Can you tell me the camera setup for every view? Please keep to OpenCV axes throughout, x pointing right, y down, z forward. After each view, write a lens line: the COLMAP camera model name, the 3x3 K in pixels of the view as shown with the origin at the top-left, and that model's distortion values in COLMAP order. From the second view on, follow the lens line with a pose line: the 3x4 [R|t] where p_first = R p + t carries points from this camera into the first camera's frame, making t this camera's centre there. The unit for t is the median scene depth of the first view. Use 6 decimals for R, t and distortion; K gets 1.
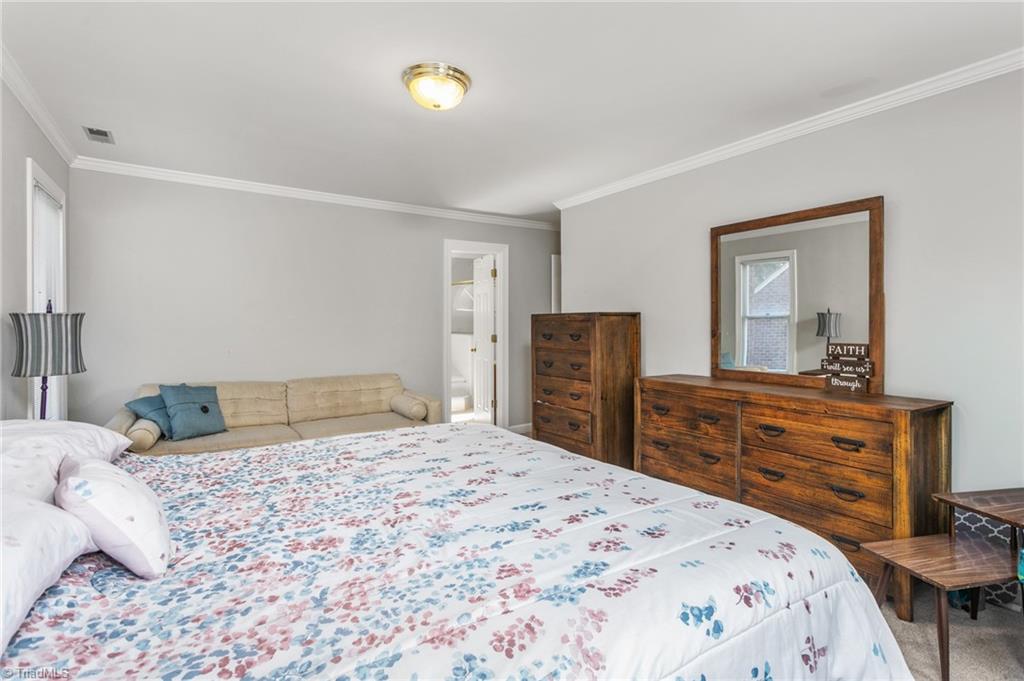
lens RADIAL K [[505.4, 0, 513.3], [0, 505.4, 321.5], [0, 0, 1]] dist [0.002468, 0.000307]
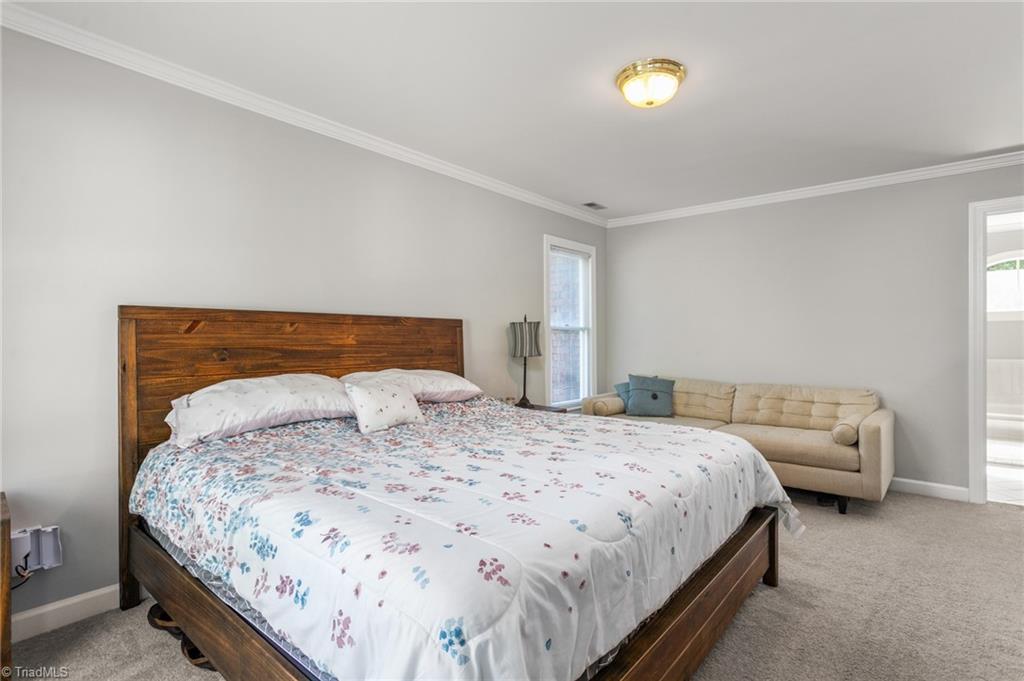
lens RADIAL K [[489.8, 0, 512.0], [0, 489.8, 340.5], [0, 0, 1]] dist [-0.000388, 0.000078]
pose [[0.285270, 0.004437, -0.958437, 1.152671], [0.003933, 0.999975, 0.005800, 0.061109], [0.958439, -0.005424, 0.285245, 0.753930]]
